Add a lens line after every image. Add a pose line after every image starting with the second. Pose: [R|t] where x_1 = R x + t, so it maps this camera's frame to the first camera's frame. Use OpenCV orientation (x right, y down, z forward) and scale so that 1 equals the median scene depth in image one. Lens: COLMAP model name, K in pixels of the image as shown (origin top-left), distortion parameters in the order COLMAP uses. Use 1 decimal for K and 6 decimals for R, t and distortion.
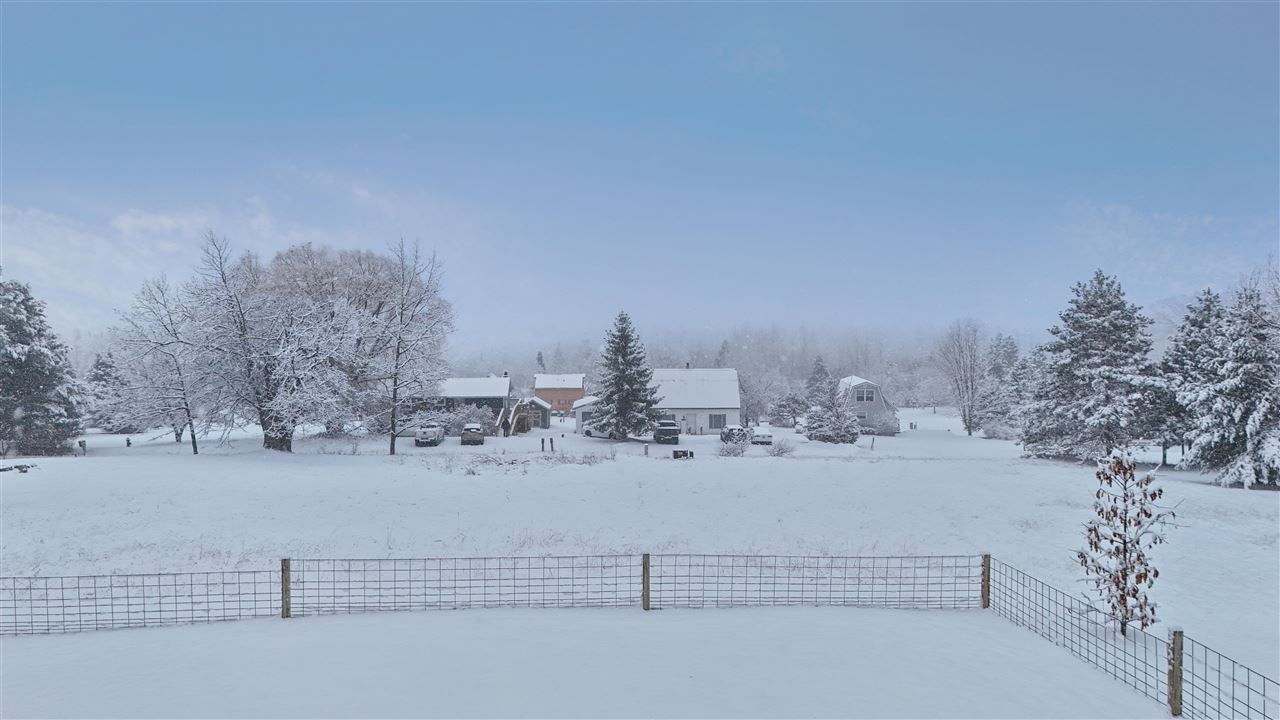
lens RADIAL K [[988.6, 0, 637.2], [0, 988.6, 353.7], [0, 0, 1]] dist [0.048086, -0.043459]
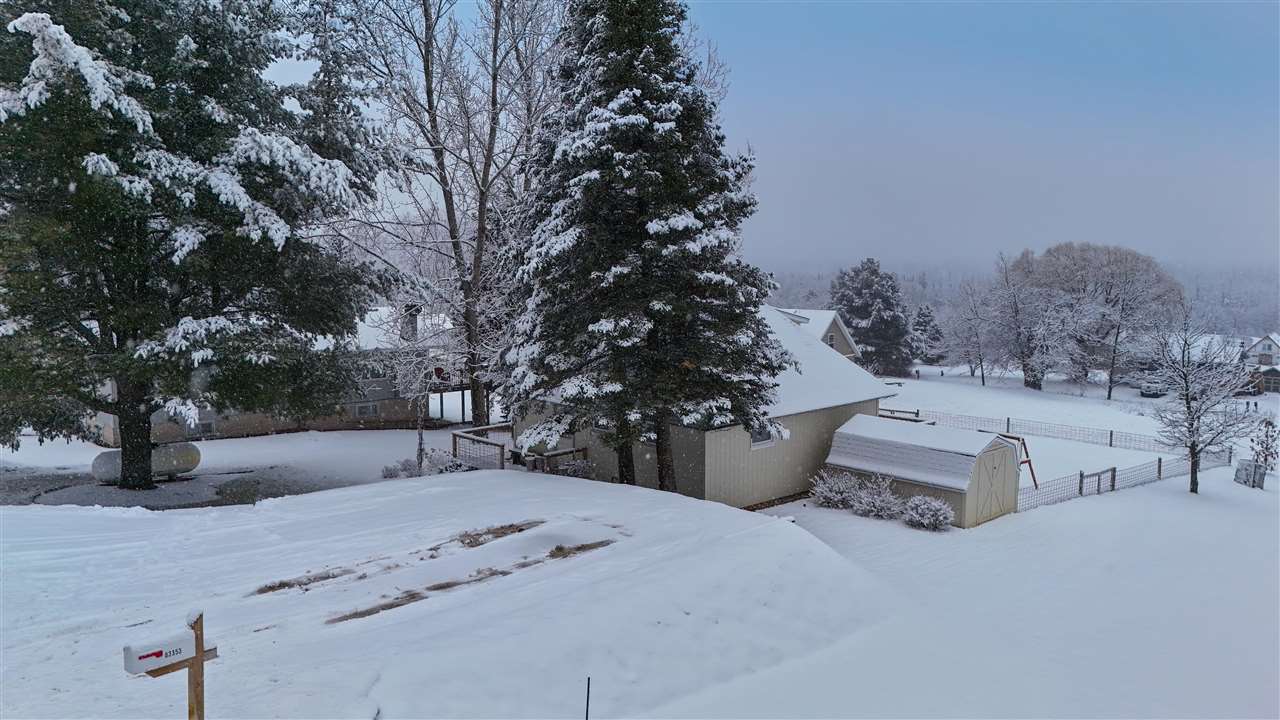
lens RADIAL K [[988.6, 0, 636.4], [0, 988.6, 355.2], [0, 0, 1]] dist [0.048086, -0.043459]
pose [[0.728548, 0.082501, -0.680009, 0.224119], [-0.035859, 0.995953, 0.082414, -0.056466], [0.684056, -0.035658, 0.728557, -0.521814]]
